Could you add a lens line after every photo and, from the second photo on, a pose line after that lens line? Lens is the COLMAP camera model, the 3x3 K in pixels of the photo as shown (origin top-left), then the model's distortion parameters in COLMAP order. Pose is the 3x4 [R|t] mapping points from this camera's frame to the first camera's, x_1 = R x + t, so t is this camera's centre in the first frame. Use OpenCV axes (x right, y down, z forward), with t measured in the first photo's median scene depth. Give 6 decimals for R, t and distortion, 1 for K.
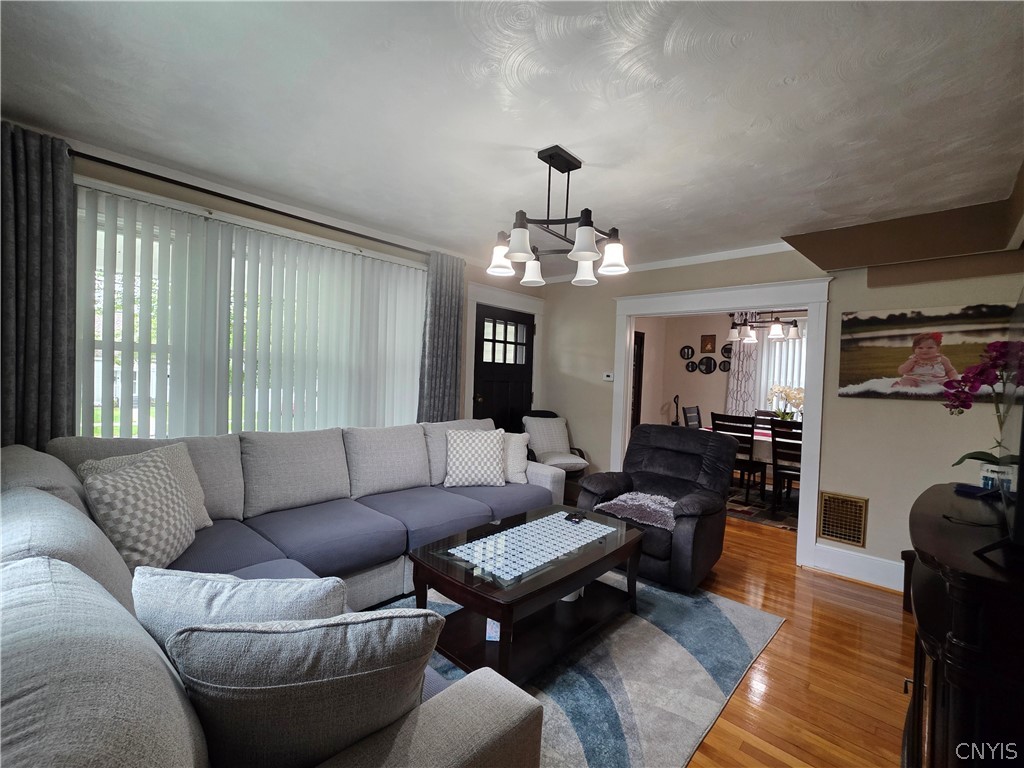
lens RADIAL K [[451.9, 0, 512.0], [0, 451.9, 384.0], [0, 0, 1]] dist [0.000744, 0.000852]
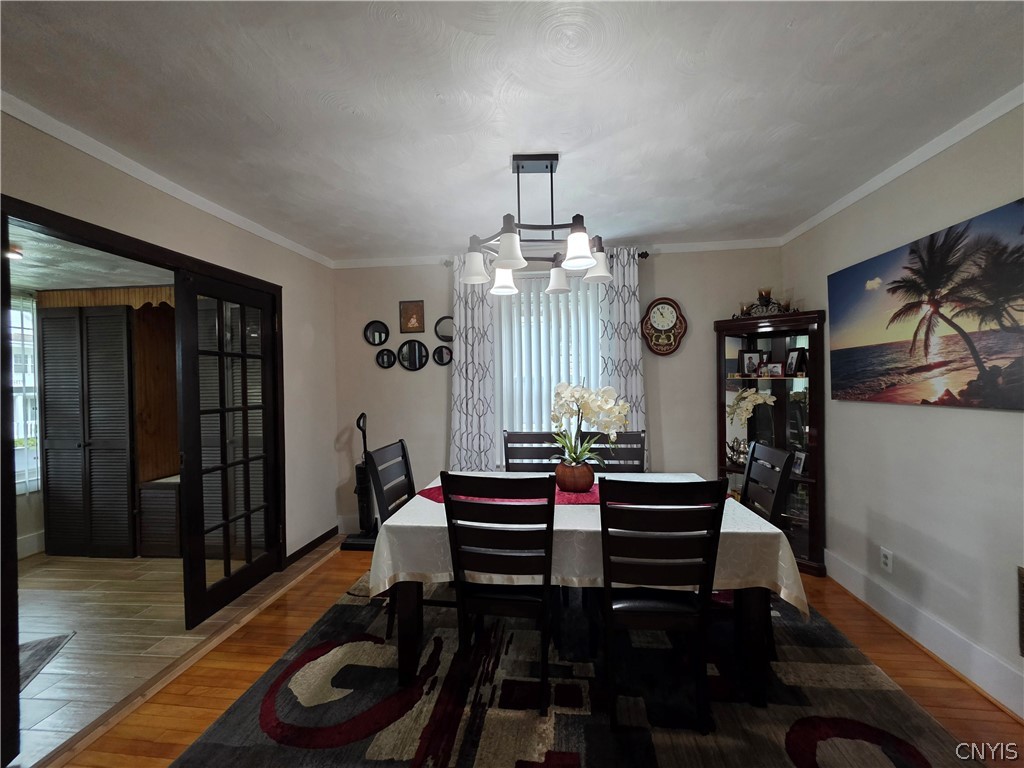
lens RADIAL K [[416.2, 0, 513.6], [0, 416.2, 385.3], [0, 0, 1]] dist [0.000395, 0.000239]
pose [[0.788355, -0.057474, 0.612530, 0.485313], [0.060057, 0.998061, 0.016353, -0.012595], [-0.612282, 0.023894, 0.790278, 1.183436]]
